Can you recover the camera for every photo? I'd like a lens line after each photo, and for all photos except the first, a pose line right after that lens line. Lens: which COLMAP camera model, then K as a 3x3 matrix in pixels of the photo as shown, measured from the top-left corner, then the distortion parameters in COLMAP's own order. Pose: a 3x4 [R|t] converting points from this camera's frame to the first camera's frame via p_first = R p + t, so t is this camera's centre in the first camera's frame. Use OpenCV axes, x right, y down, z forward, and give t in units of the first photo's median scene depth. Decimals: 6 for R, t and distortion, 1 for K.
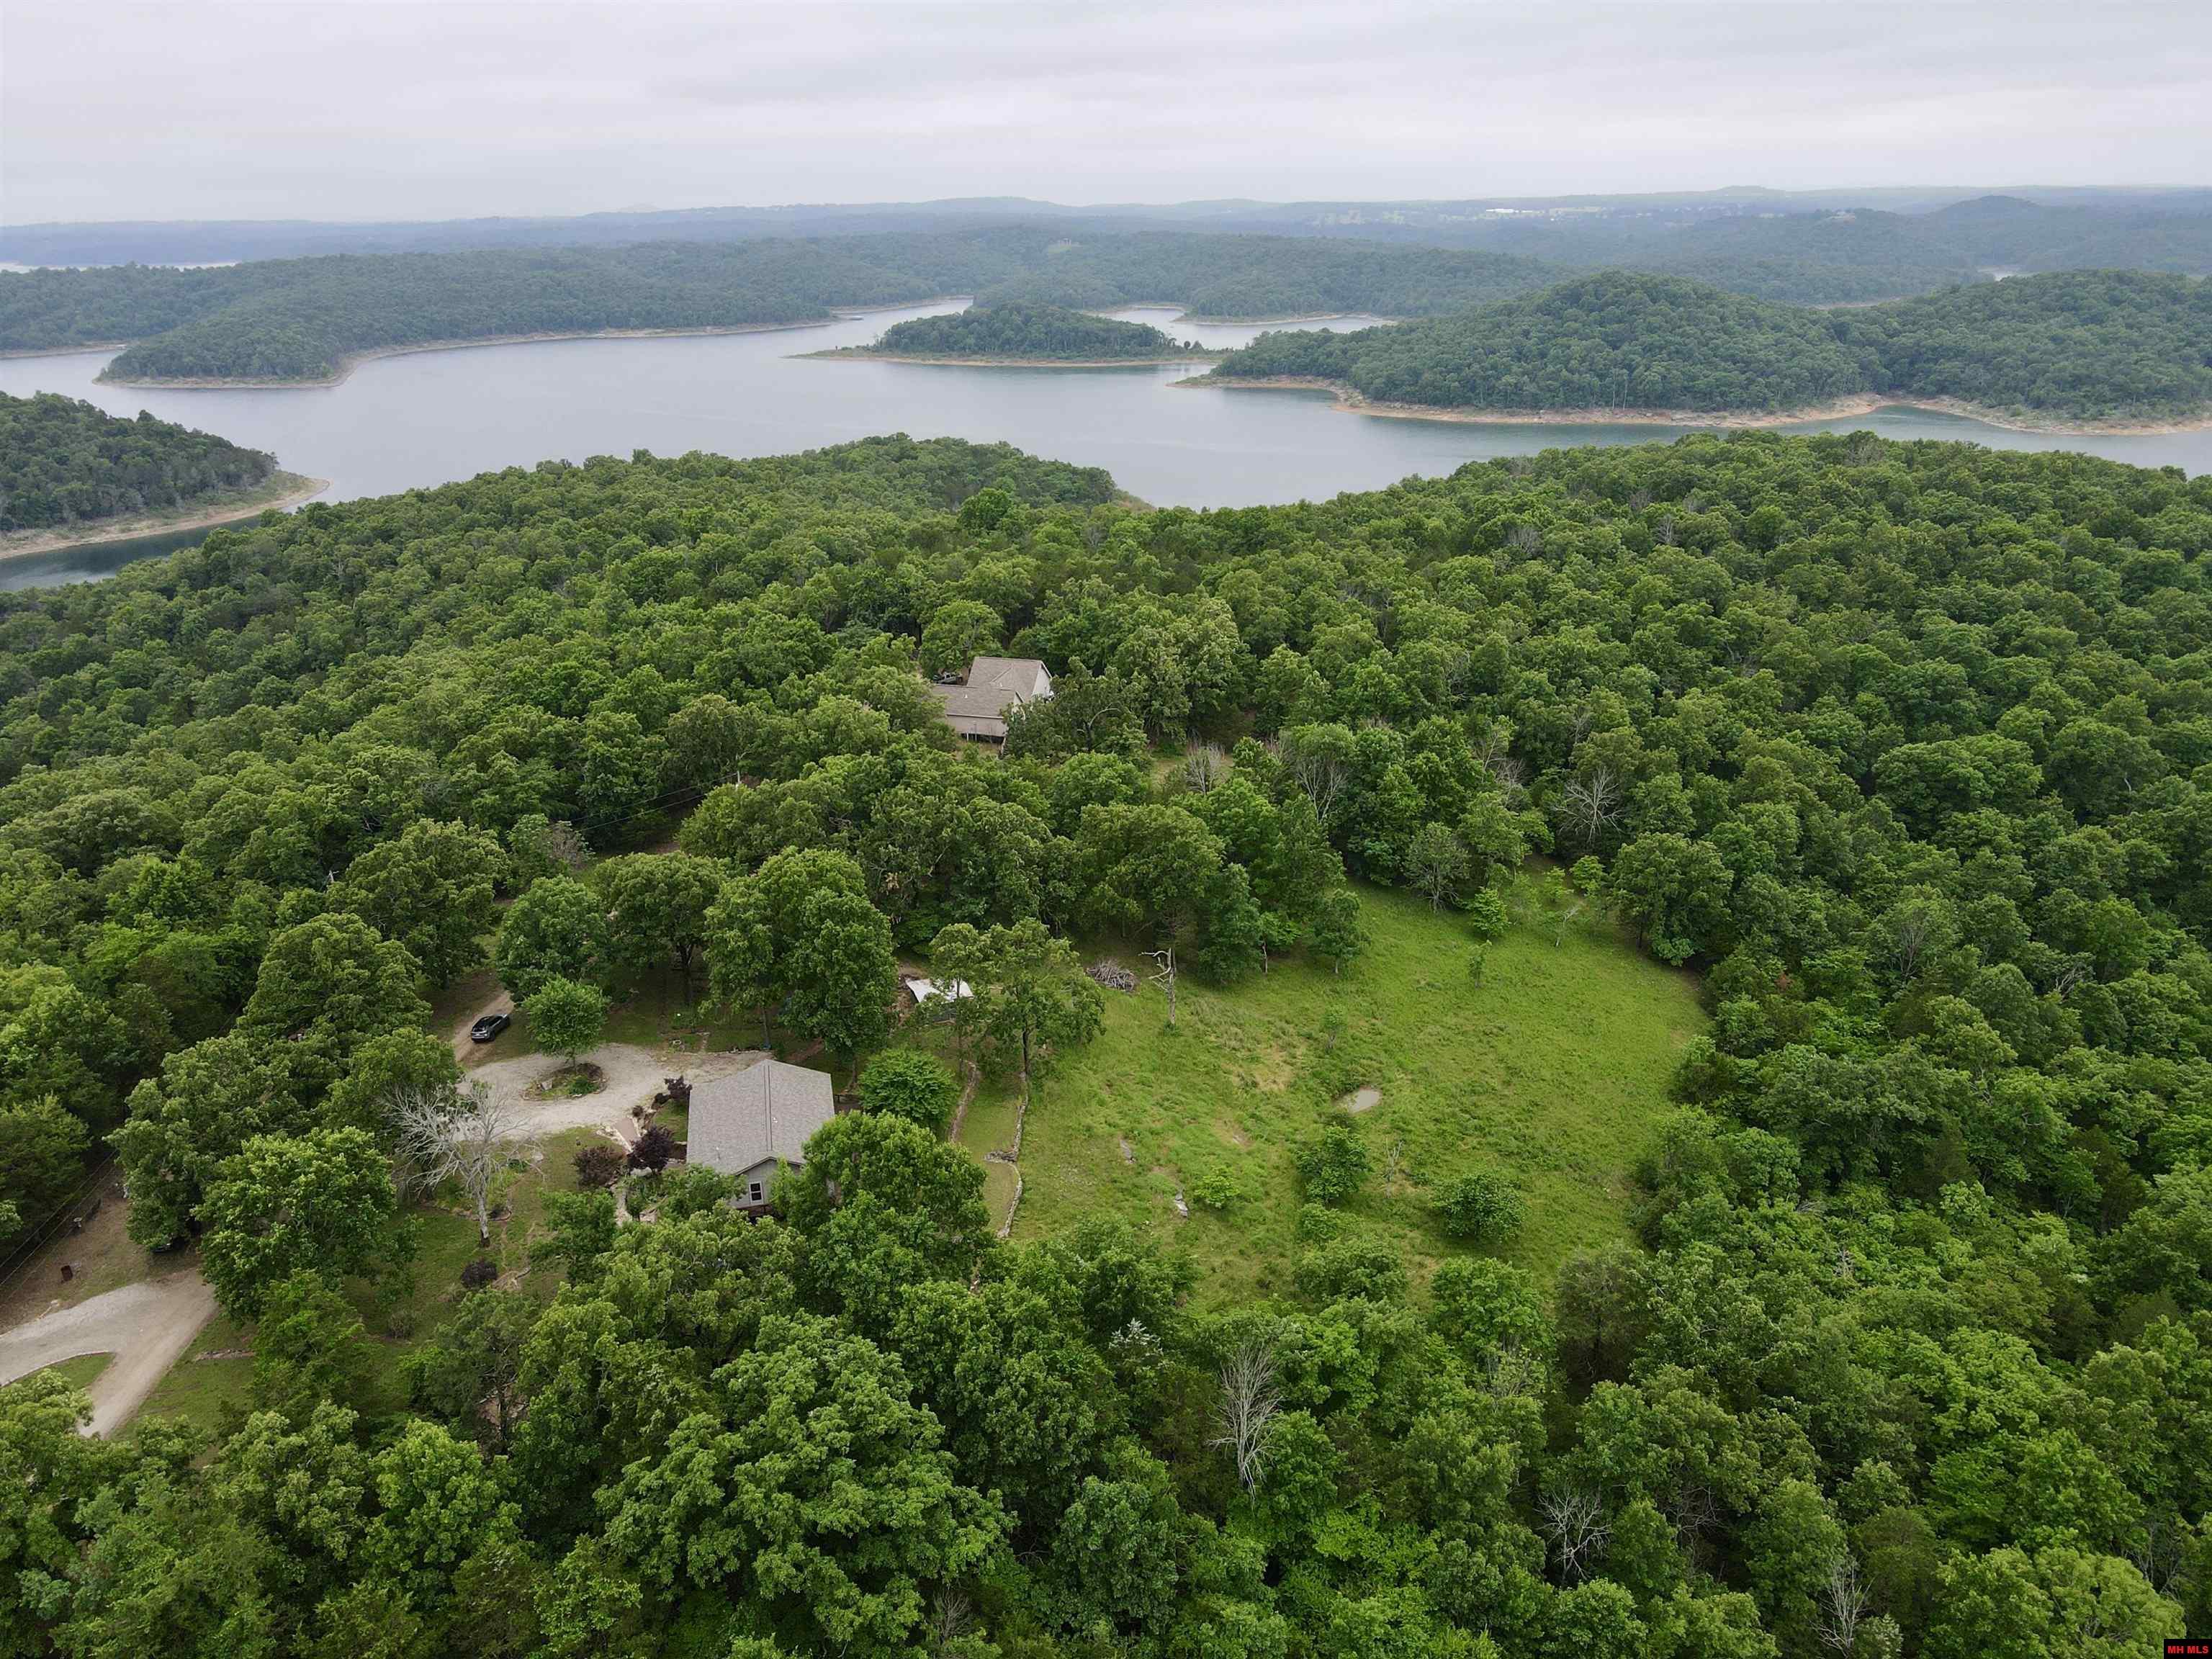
lens RADIAL K [[1611.8, 0, 1105.4], [0, 1611.8, 812.1], [0, 0, 1]] dist [0.013241, 0.007937]
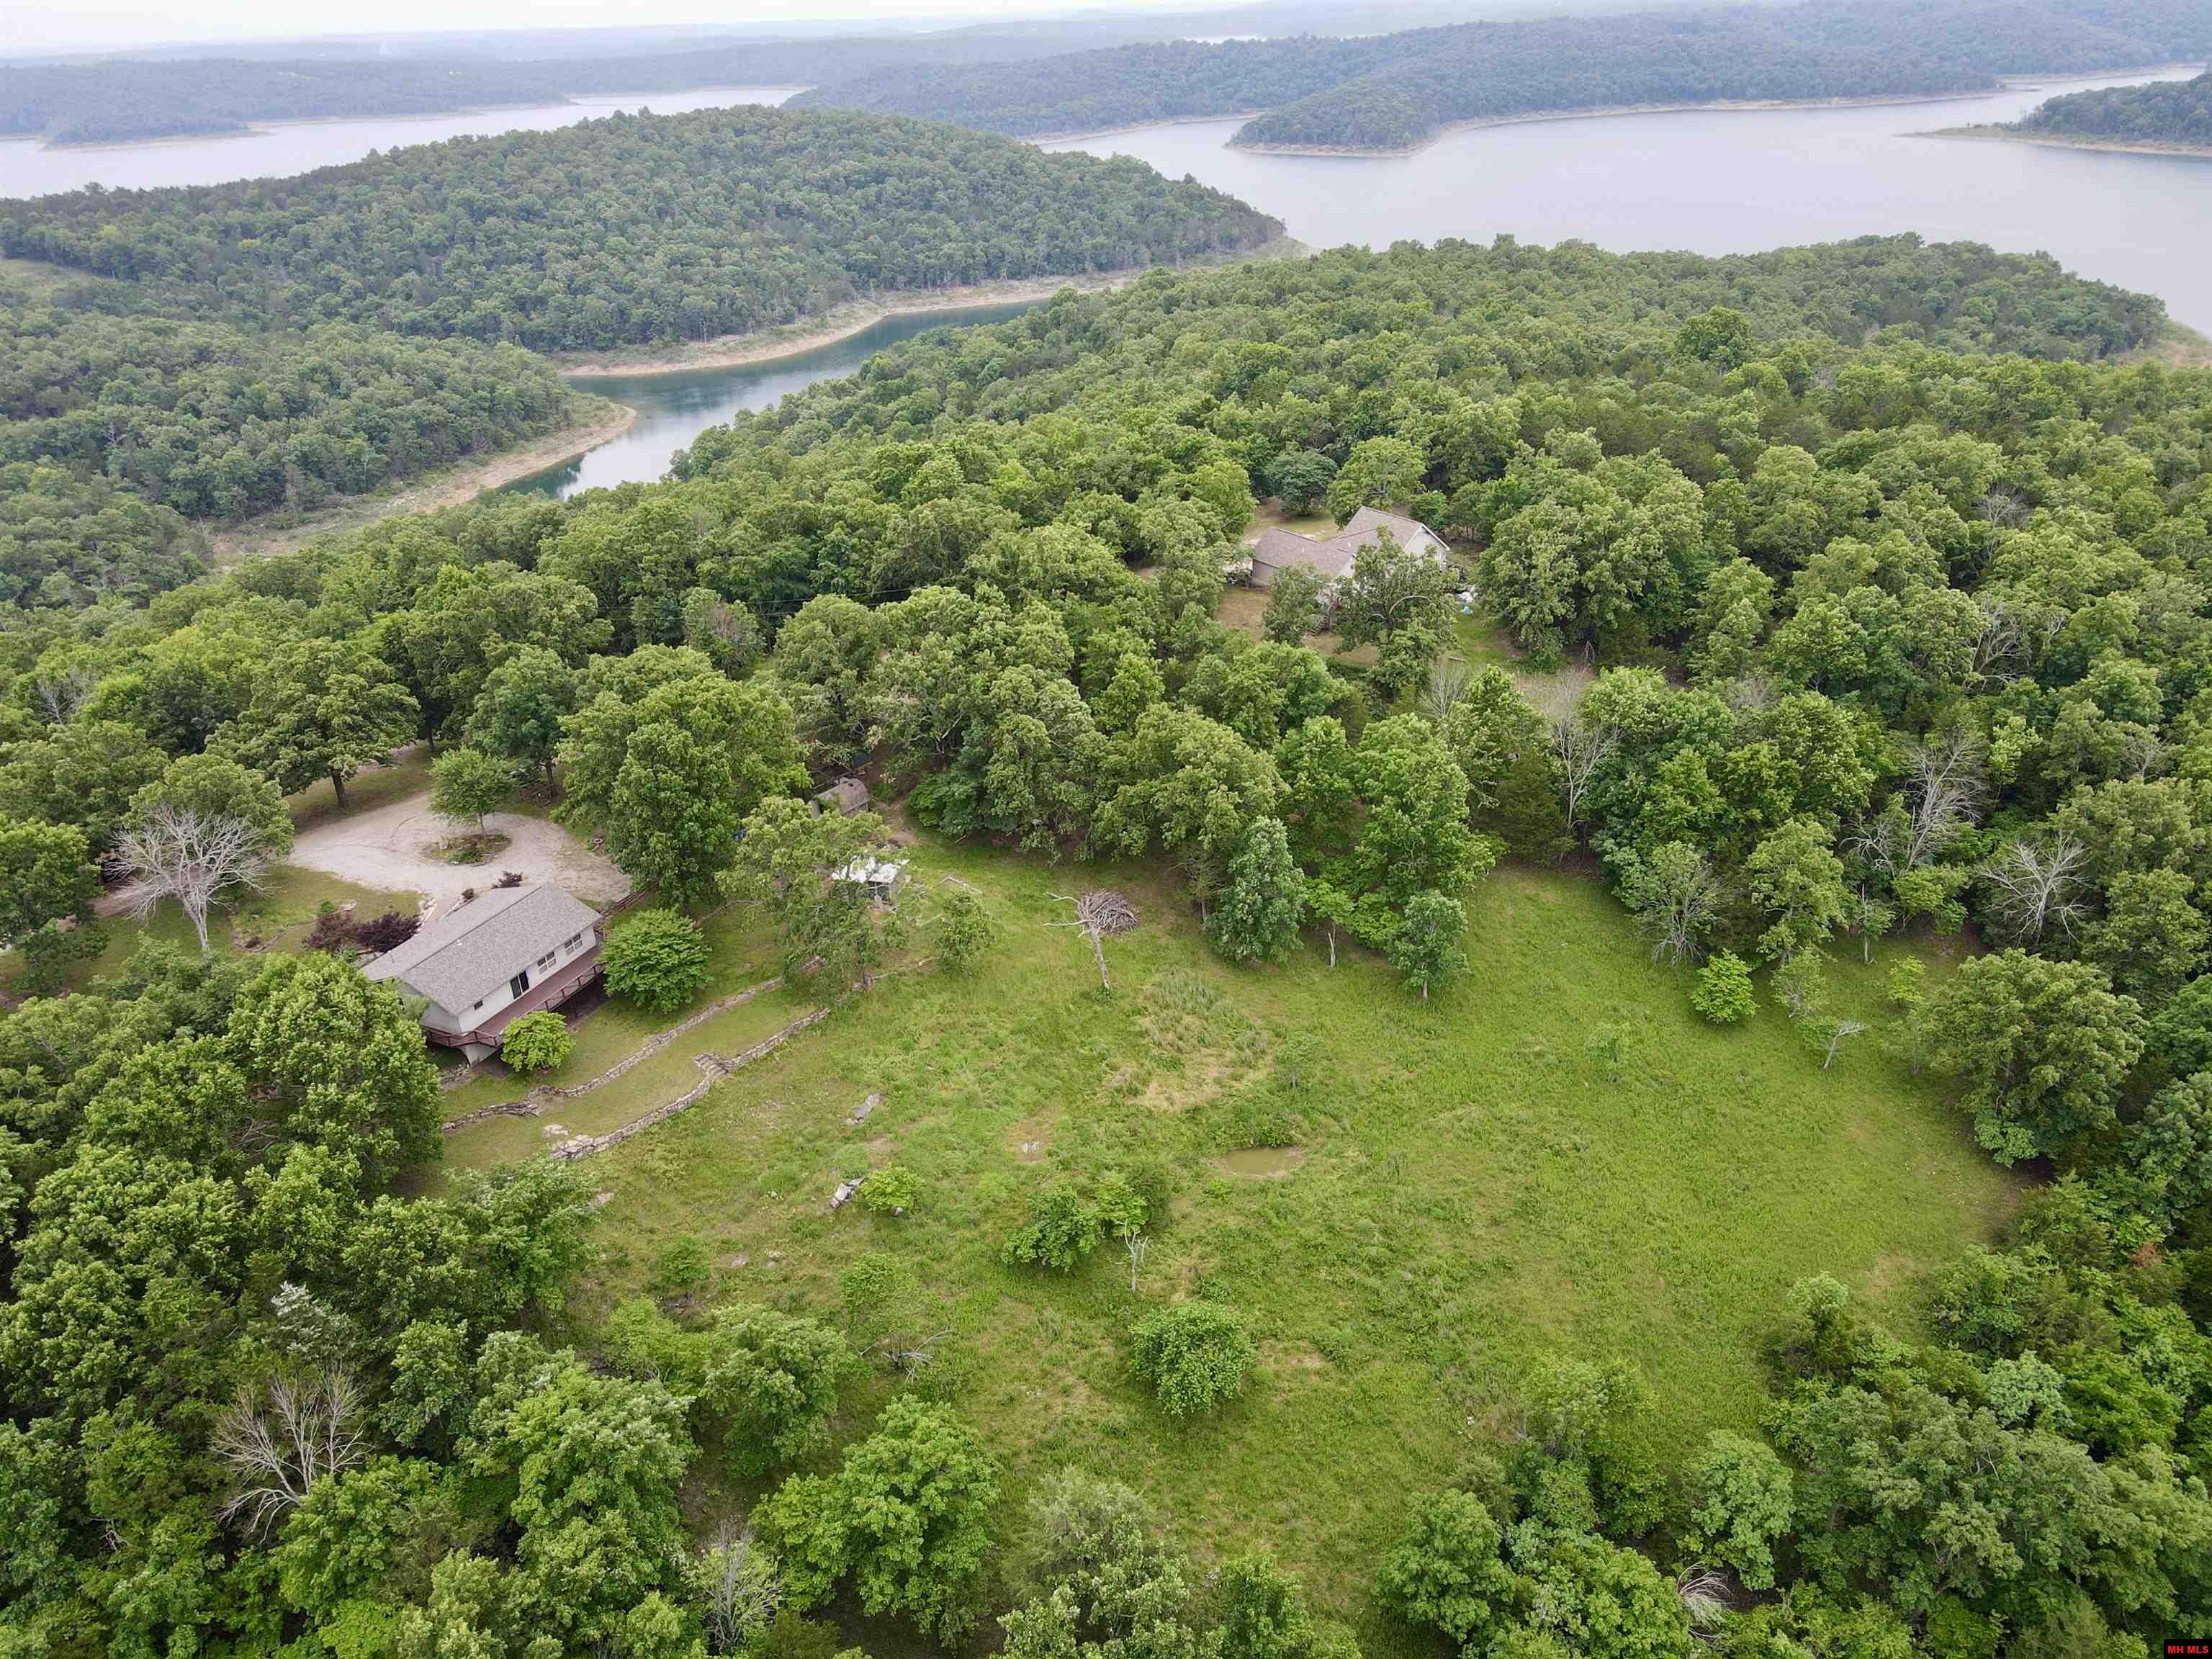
lens RADIAL K [[1611.8, 0, 1105.4], [0, 1611.8, 812.1], [0, 0, 1]] dist [0.013241, 0.007937]
pose [[0.786765, 0.261295, -0.559219, 0.248115], [-0.190425, 0.964538, 0.182771, -0.053900], [0.587145, -0.037309, 0.808622, 0.180725]]
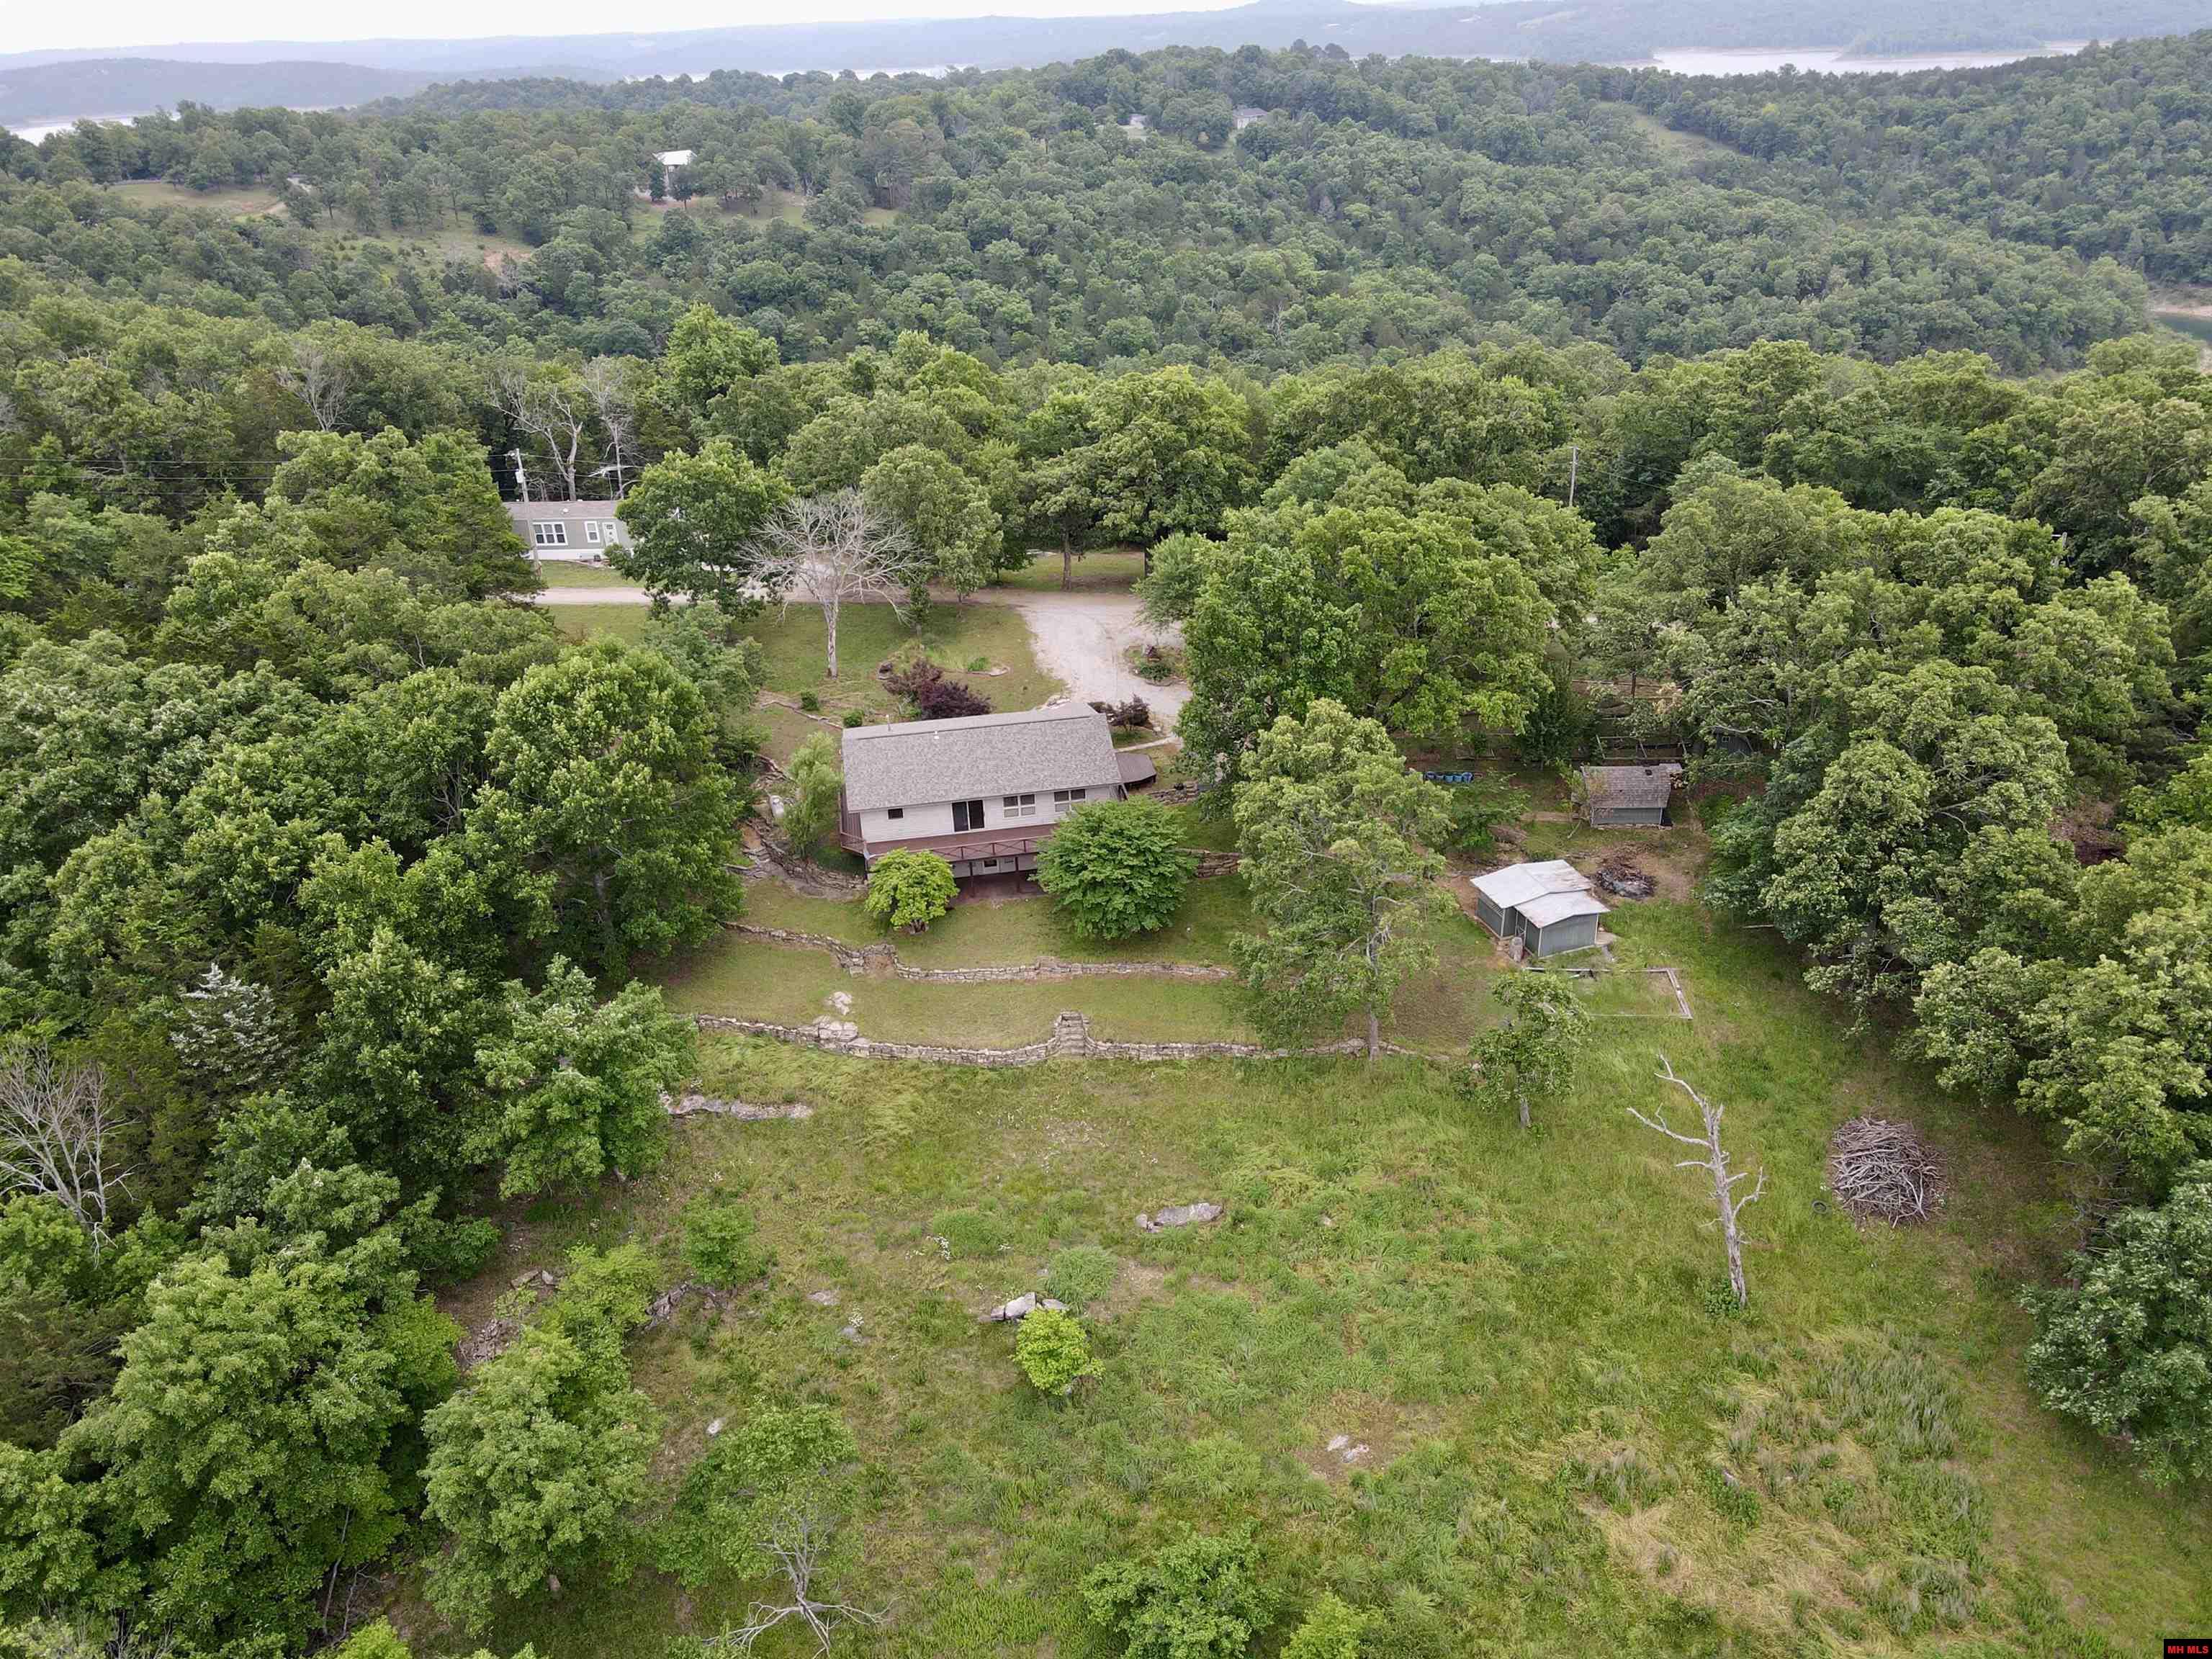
lens RADIAL K [[1611.8, 0, 1105.4], [0, 1611.8, 812.1], [0, 0, 1]] dist [0.013241, 0.007937]
pose [[-0.040525, 0.458514, -0.887763, 0.187217], [-0.313032, 0.837938, 0.447070, -0.054859], [0.948878, 0.296015, 0.109572, 0.404325]]
